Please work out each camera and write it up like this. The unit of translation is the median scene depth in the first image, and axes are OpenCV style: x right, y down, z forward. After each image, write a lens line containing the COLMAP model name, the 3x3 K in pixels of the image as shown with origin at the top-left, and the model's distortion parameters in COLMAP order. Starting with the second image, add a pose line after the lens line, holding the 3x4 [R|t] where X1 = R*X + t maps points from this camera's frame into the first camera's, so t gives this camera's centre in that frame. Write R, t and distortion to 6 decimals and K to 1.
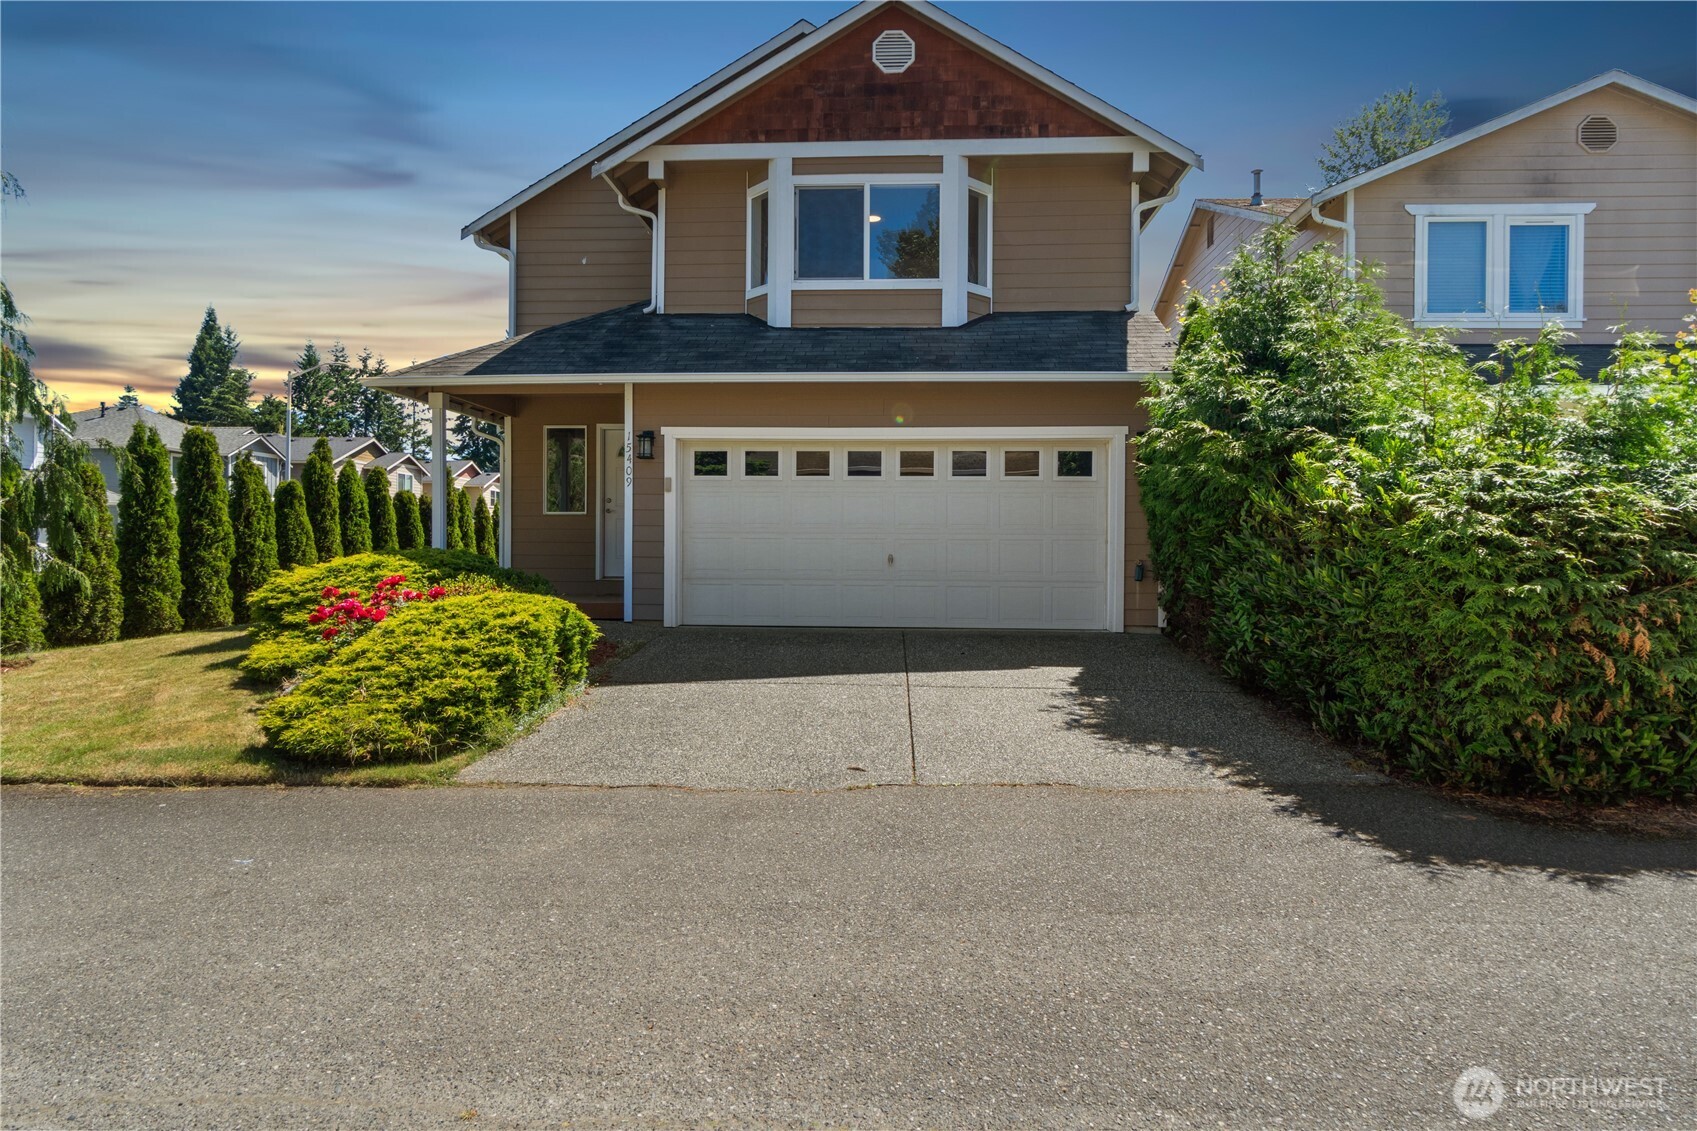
lens RADIAL K [[963.8, 0, 848.5], [0, 963.8, 565.5], [0, 0, 1]] dist [-0.004914, 0.000043]
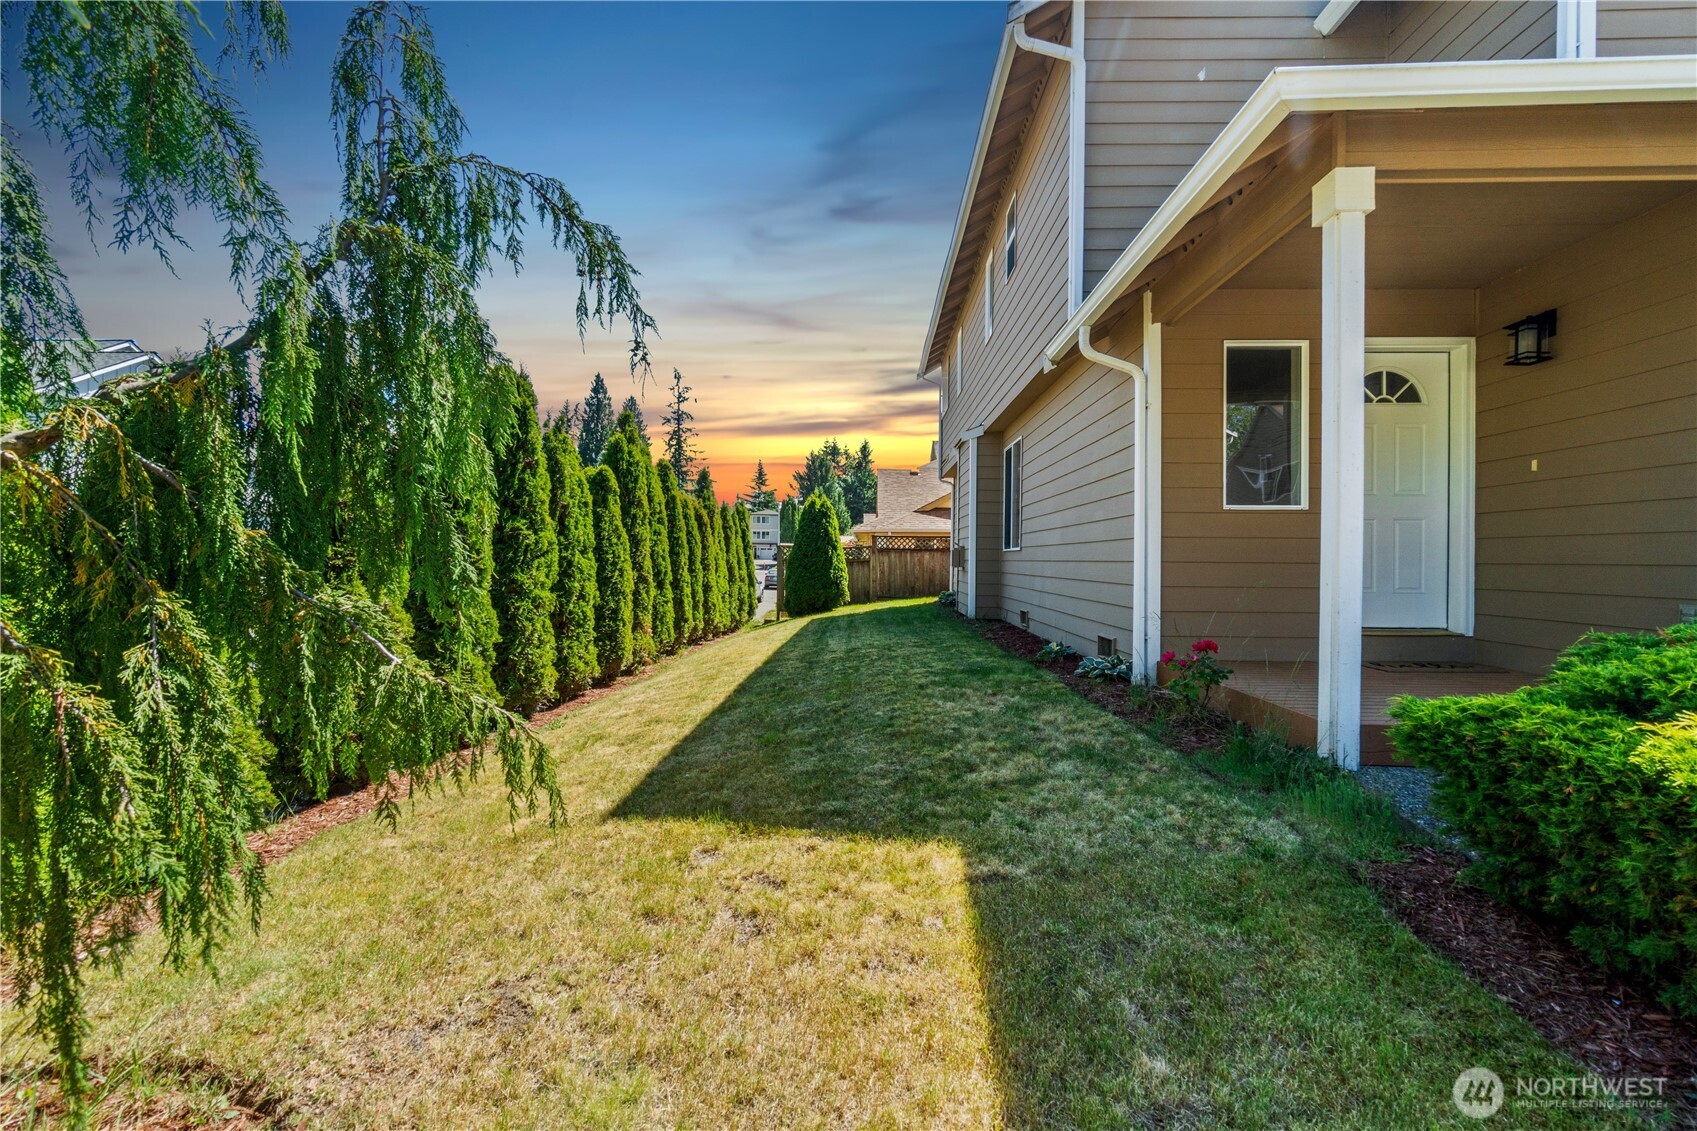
lens RADIAL K [[733.9, 0, 837.8], [0, 733.9, 548.0], [0, 0, 1]] dist [-0.003604, 0.000093]
pose [[0.999960, 0.004888, 0.007529, -0.594916], [-0.004658, 0.999531, -0.030260, -0.021648], [-0.007673, 0.030224, 0.999514, 0.682483]]
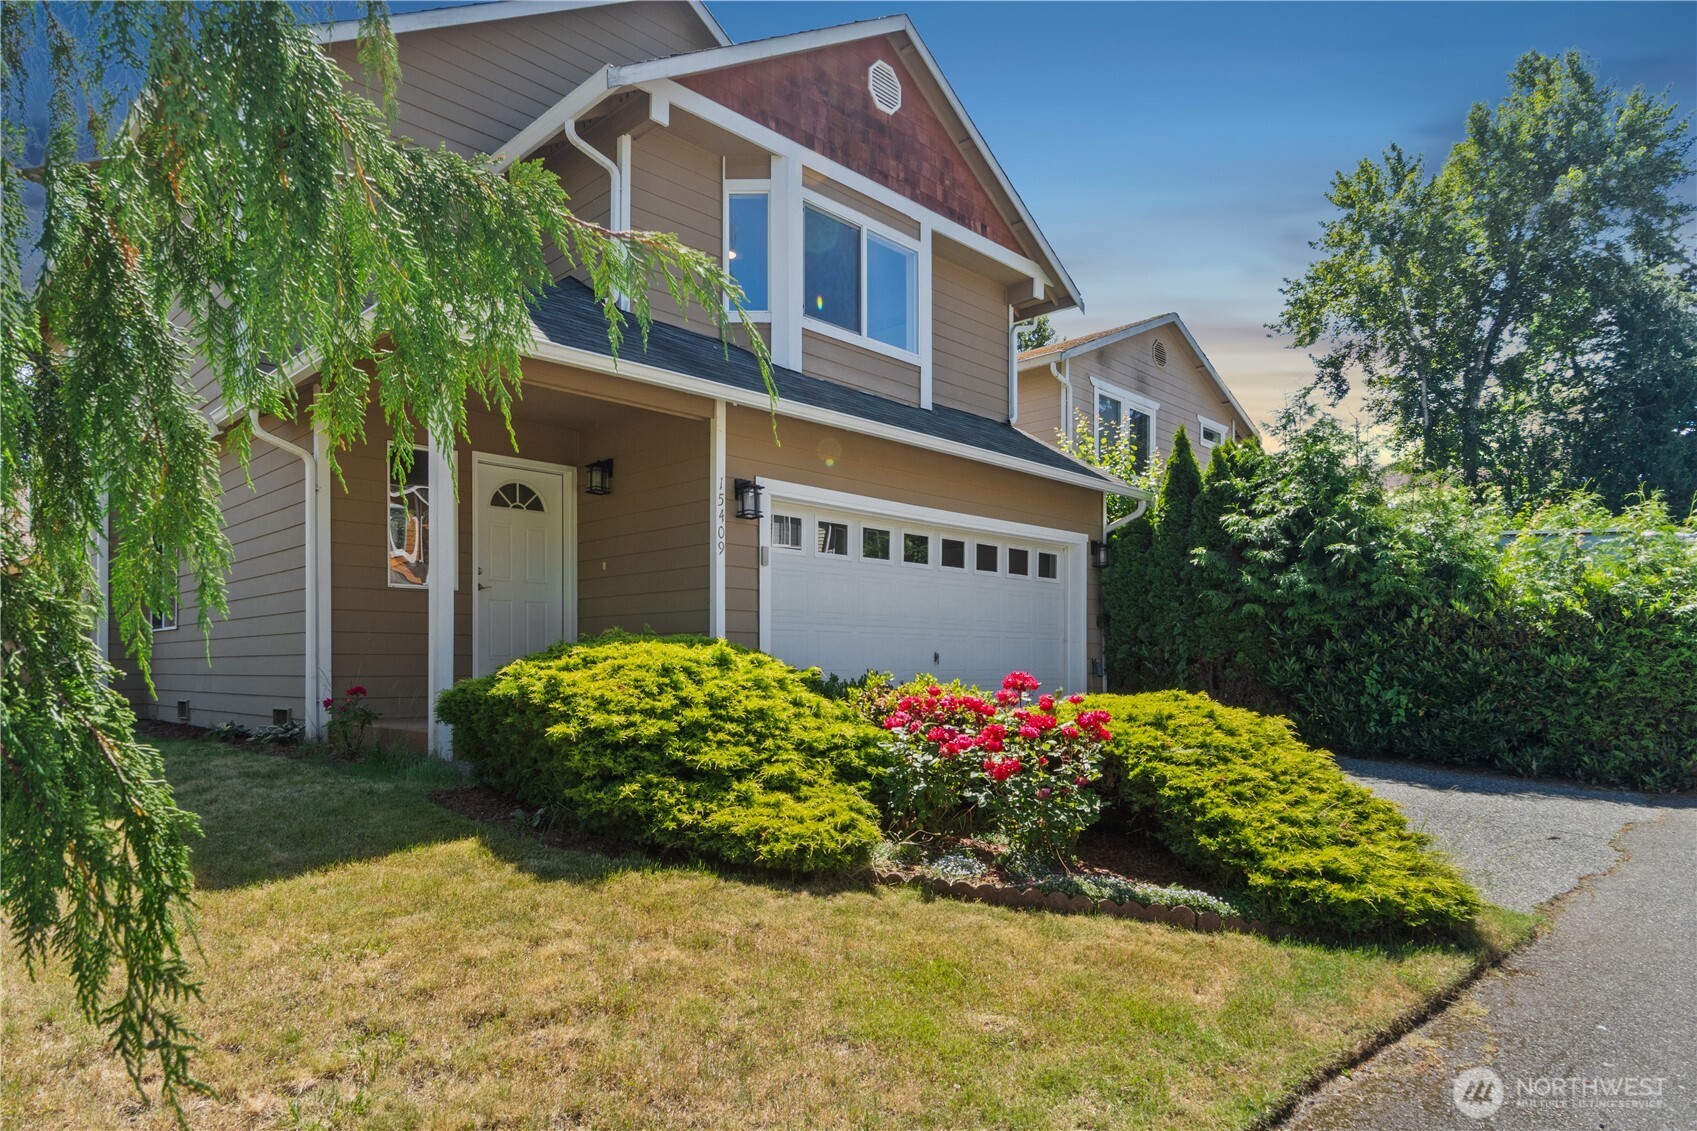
lens RADIAL K [[1009.0, 0, 848.5], [0, 1009.0, 673.7], [0, 0, 1]] dist [0.007404, 0.000934]
pose [[0.662488, -0.011007, 0.748992, -0.676795], [0.016505, 0.999864, 0.000094, 0.006993], [-0.748891, 0.012300, 0.662579, 0.409326]]
